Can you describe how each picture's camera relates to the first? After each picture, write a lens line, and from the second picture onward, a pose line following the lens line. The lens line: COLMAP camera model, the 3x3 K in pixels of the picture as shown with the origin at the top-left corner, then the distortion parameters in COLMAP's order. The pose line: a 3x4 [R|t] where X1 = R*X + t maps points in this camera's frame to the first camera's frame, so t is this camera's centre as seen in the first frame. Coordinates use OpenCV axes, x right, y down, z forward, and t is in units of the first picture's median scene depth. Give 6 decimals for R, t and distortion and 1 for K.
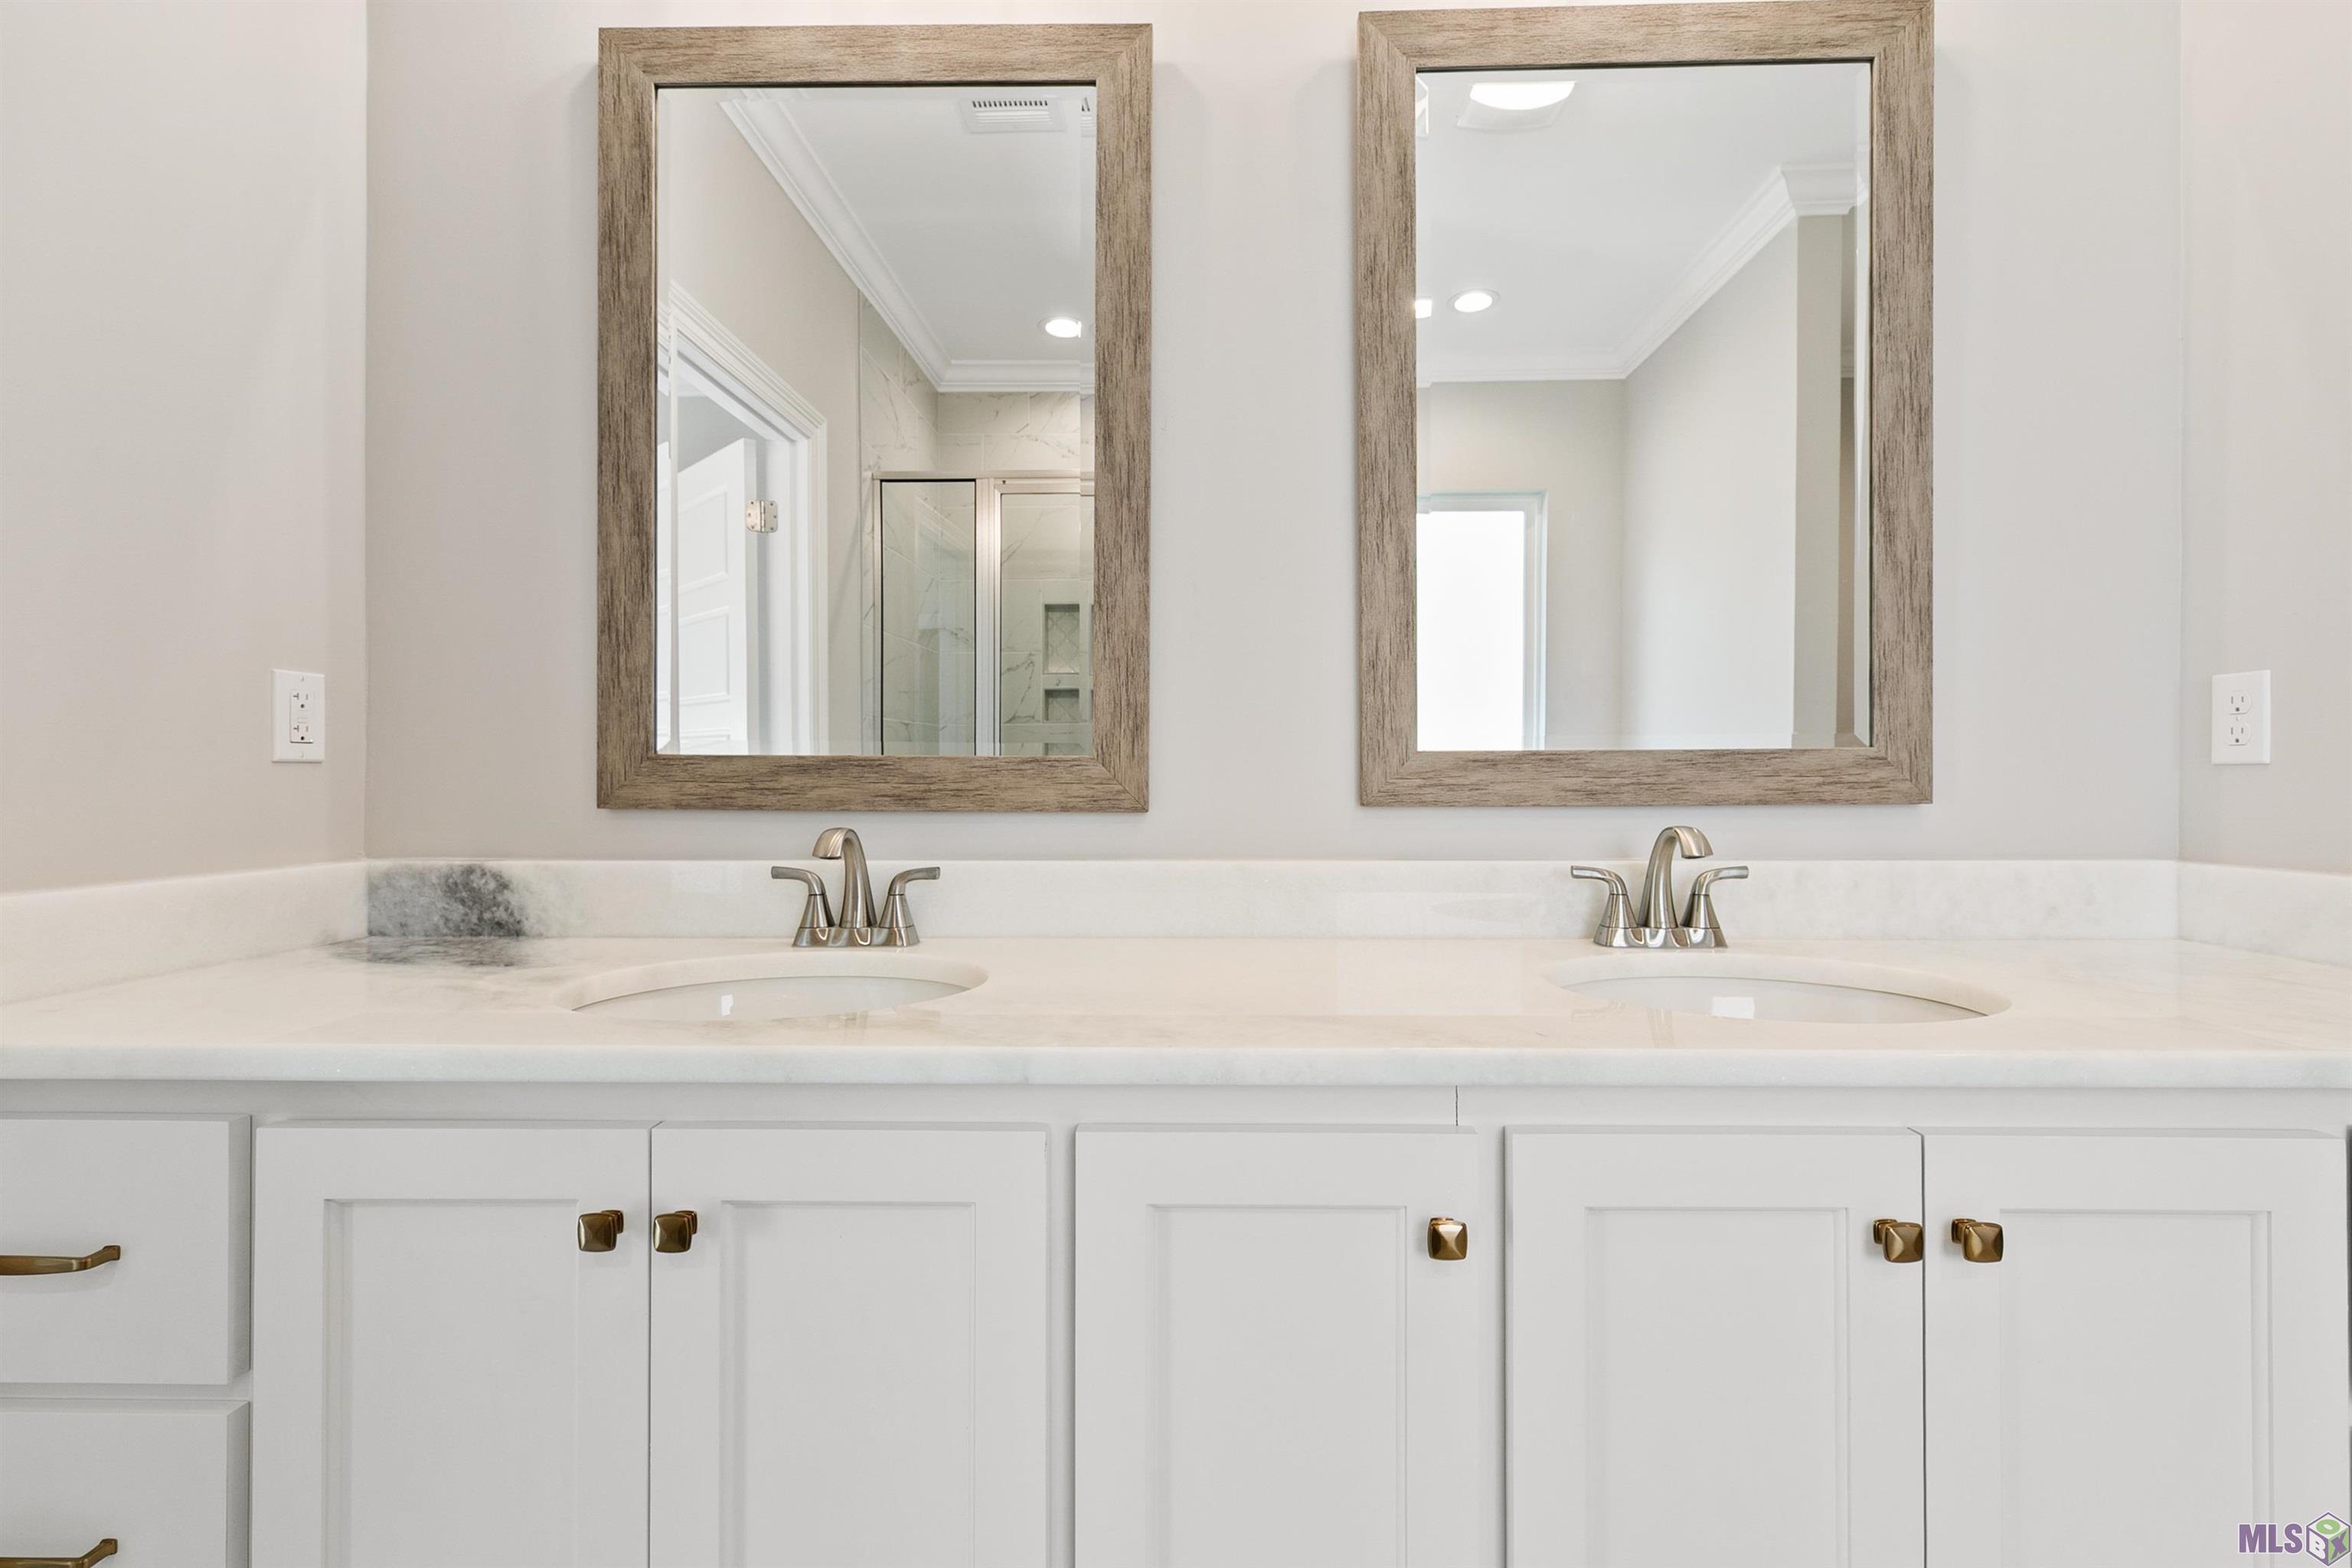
lens RADIAL K [[994.6, 0, 1166.7], [0, 994.6, 779.3], [0, 0, 1]] dist [0.008286, -0.001652]
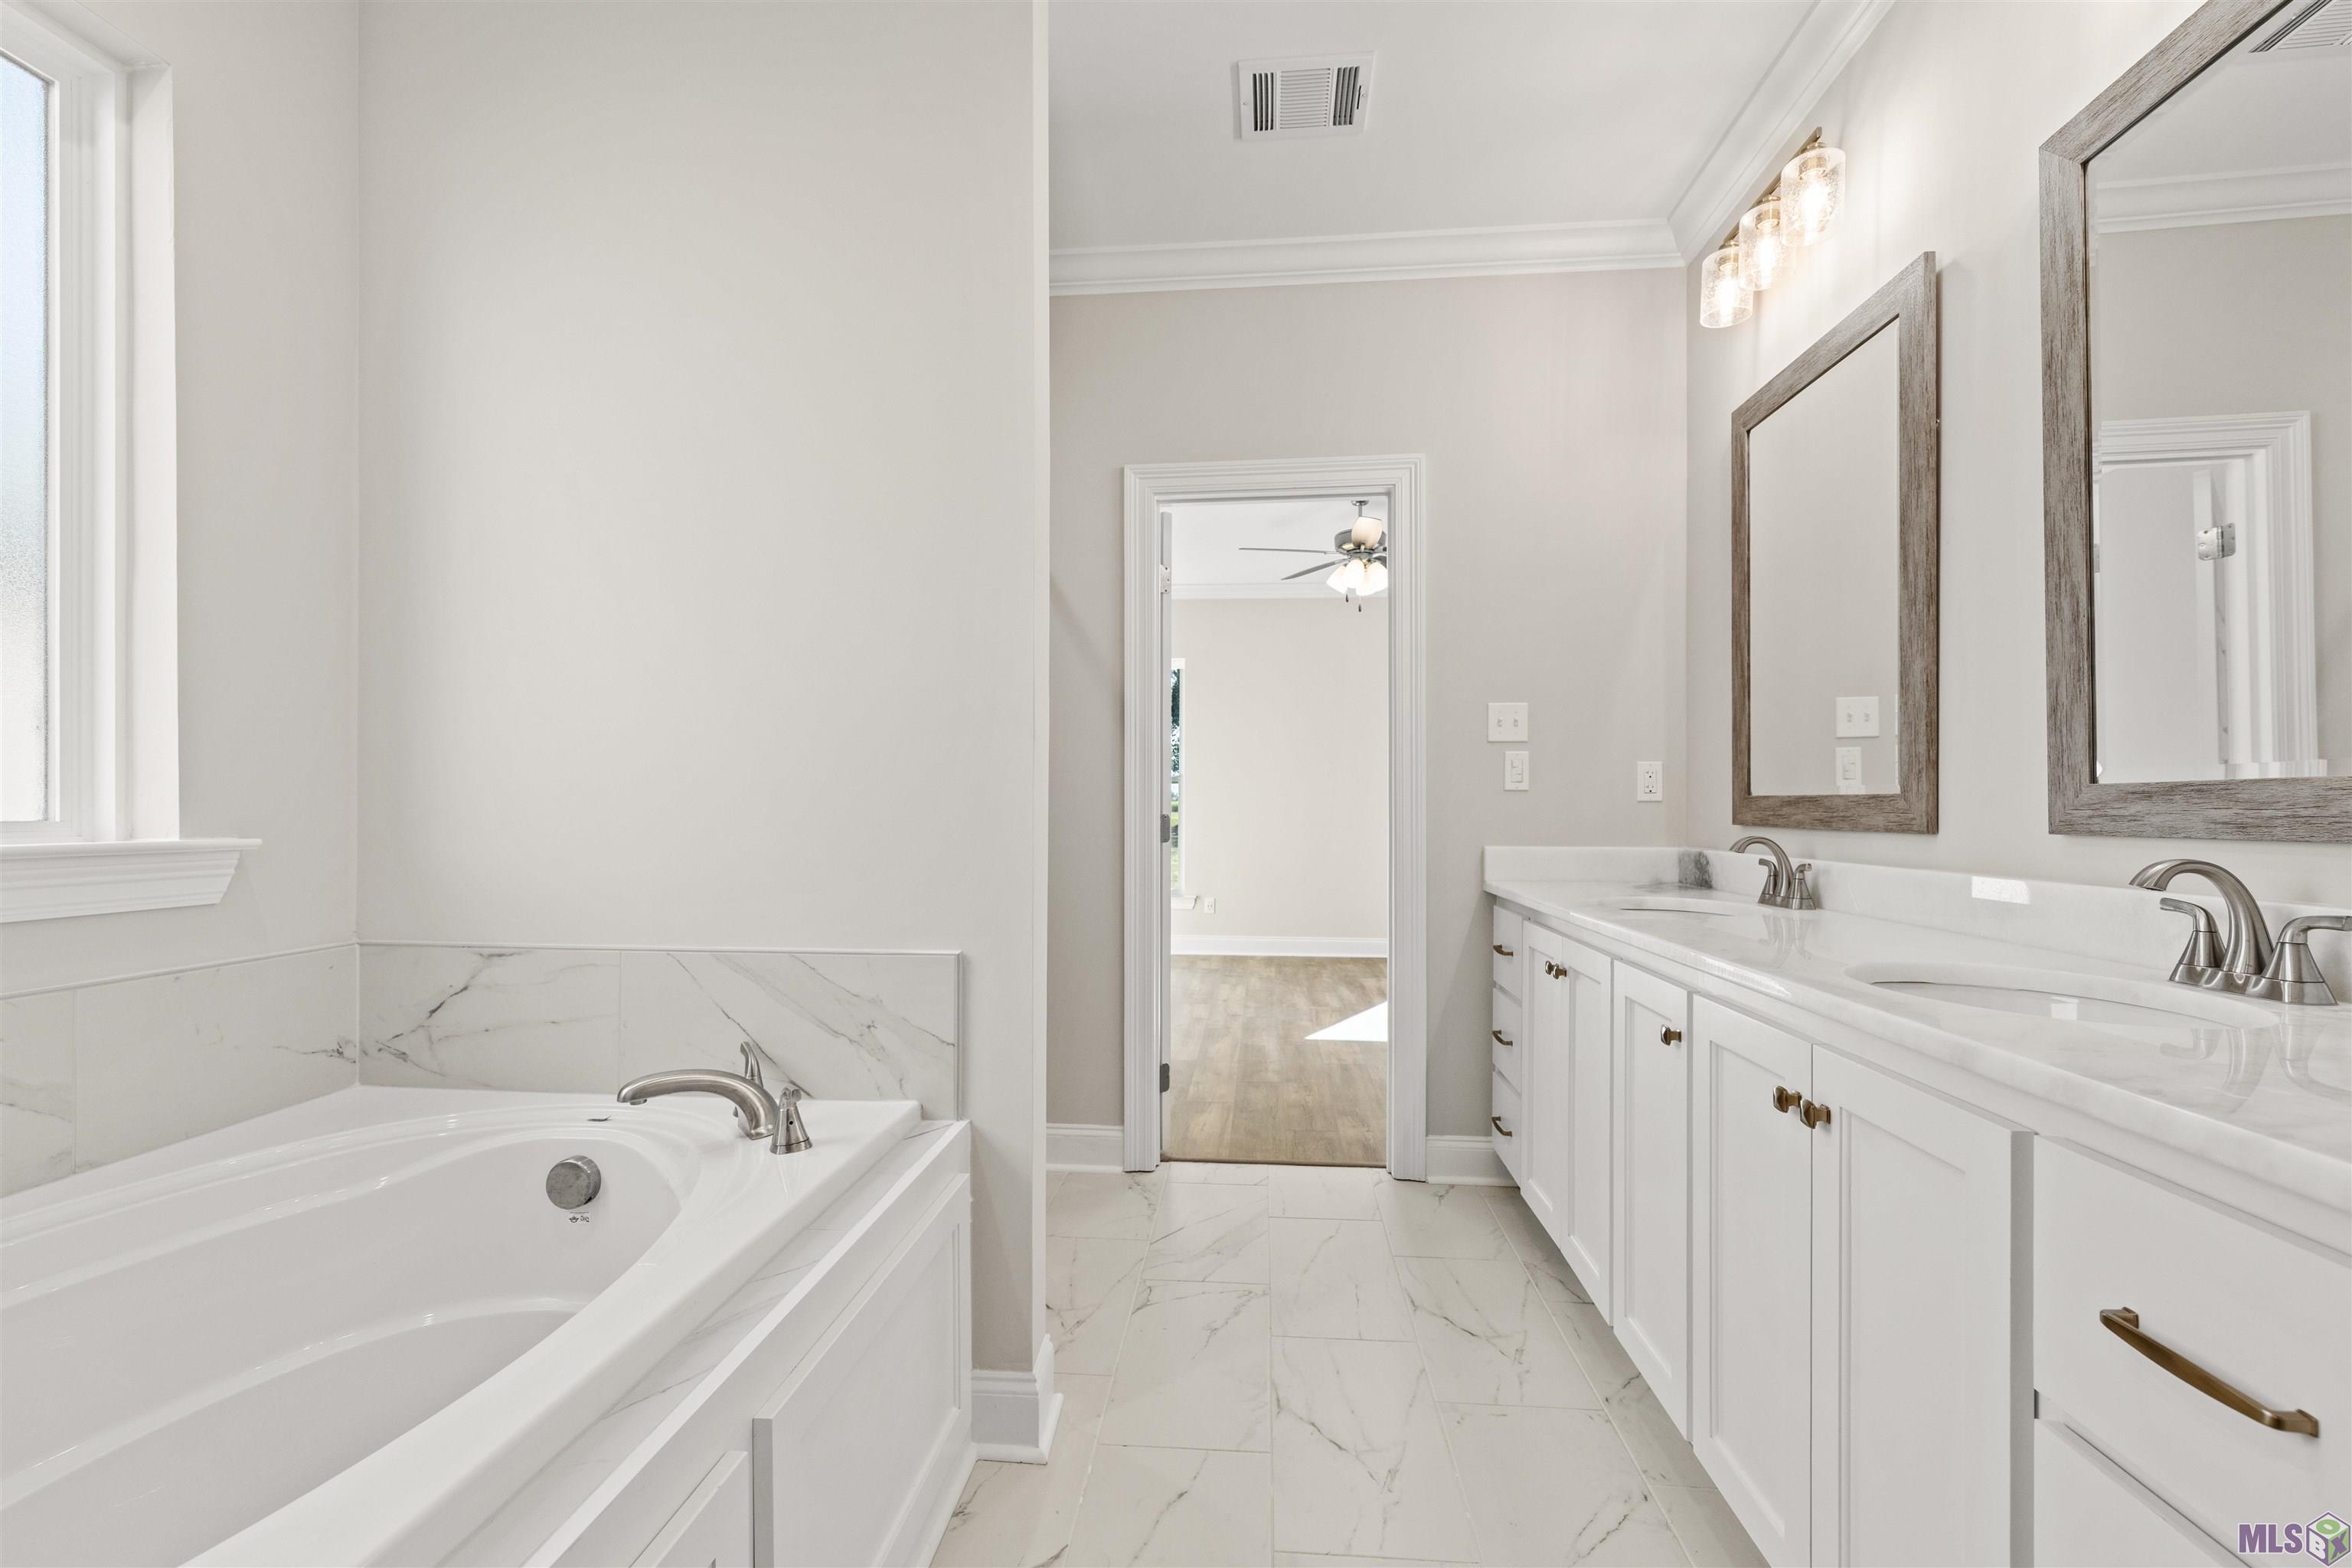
lens RADIAL K [[994.6, 0, 1191.1], [0, 994.6, 807.7], [0, 0, 1]] dist [0.008286, -0.001652]
pose [[-0.054814, 0.000292, -0.998497, 1.400451], [0.005262, 0.999986, 0.000003, -0.008347], [0.998483, -0.005254, -0.054815, 0.078144]]
